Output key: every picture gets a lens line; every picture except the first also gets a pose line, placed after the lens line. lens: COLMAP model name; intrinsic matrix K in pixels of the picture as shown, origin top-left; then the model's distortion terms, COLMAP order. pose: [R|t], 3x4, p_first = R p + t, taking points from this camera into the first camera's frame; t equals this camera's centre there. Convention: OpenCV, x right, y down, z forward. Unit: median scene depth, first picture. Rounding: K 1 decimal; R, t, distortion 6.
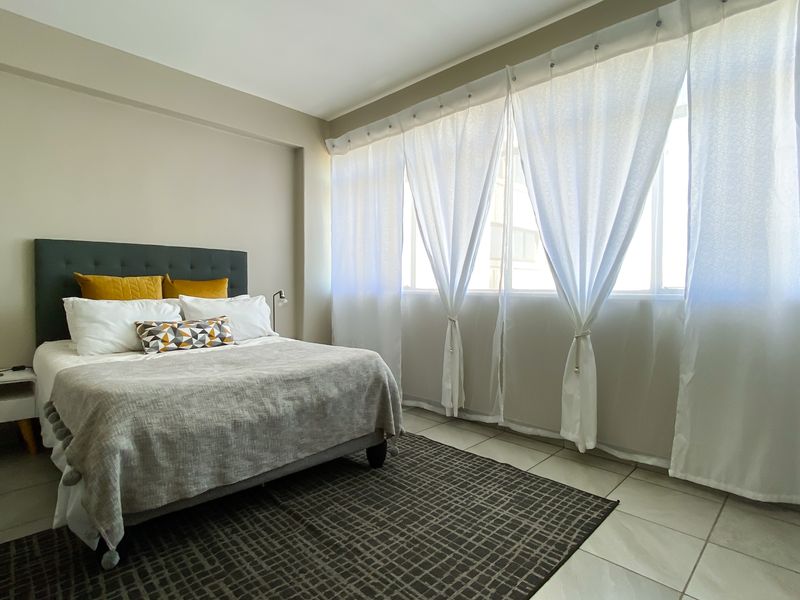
lens RADIAL K [[426.7, 0, 400.3], [0, 426.7, 295.8], [0, 0, 1]] dist [0.001500, -0.008443]
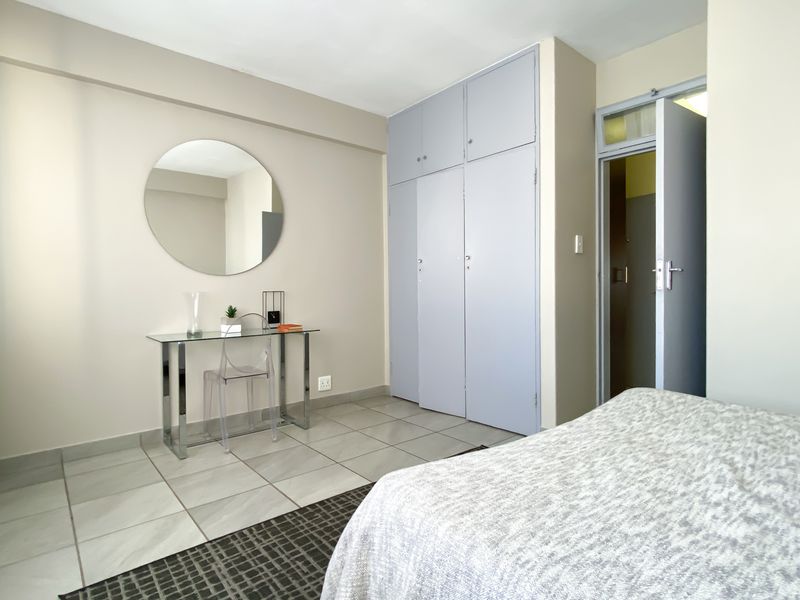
lens RADIAL K [[426.7, 0, 400.6], [0, 426.7, 297.9], [0, 0, 1]] dist [0.001500, -0.008443]
pose [[-0.996119, 0.005261, 0.087862, -0.047036], [0.008059, 0.999471, 0.031517, -0.013780], [-0.087650, 0.032103, -0.995634, 0.613523]]
